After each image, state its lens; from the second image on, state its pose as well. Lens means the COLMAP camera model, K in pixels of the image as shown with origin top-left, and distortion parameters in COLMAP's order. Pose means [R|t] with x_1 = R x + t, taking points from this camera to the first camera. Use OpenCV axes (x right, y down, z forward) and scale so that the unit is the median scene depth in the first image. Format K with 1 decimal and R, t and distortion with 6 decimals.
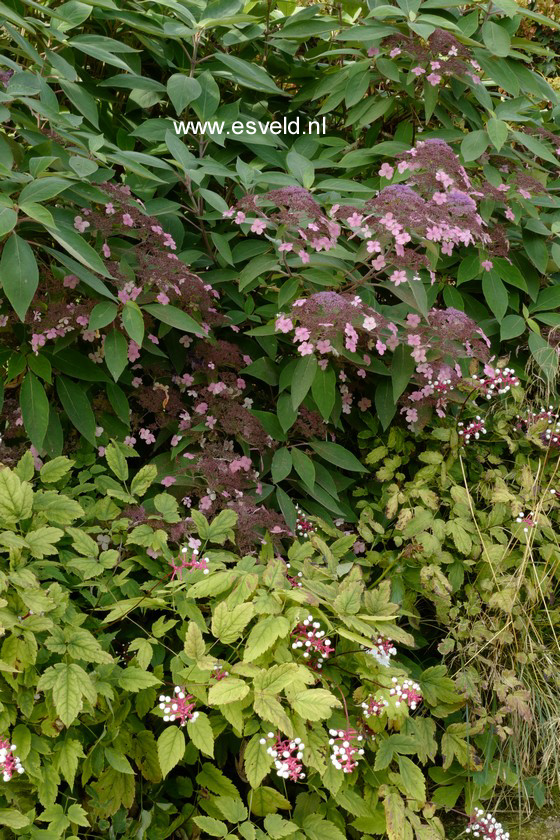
lens RADIAL K [[1113.9, 0, 280.0], [0, 1113.9, 420.0], [0, 0, 1]] dist [0.007640, -0.011875]
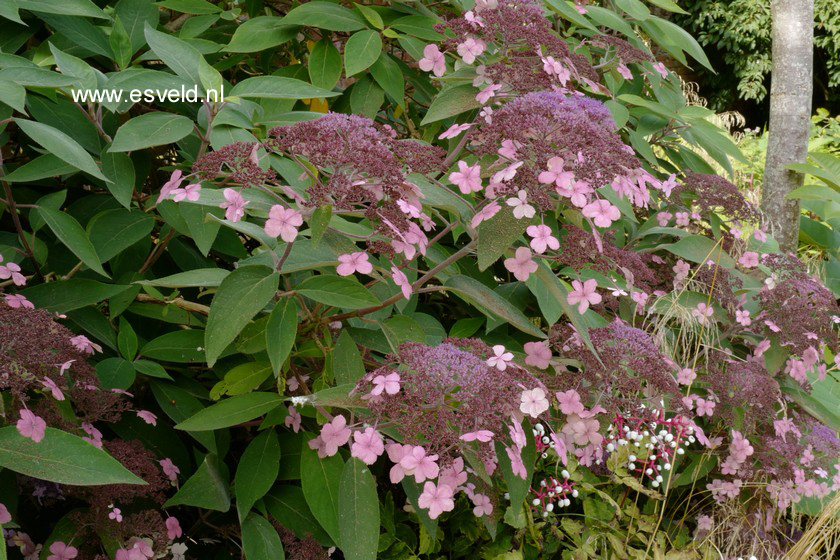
lens RADIAL K [[1113.9, 0, 420.0], [0, 1113.9, 280.0], [0, 0, 1]] dist [0.007640, -0.011875]
pose [[0.893201, -0.139385, 0.427509, -0.130293], [0.139250, 0.989748, 0.031760, -0.138835], [-0.427553, 0.031163, 0.903453, 0.541055]]
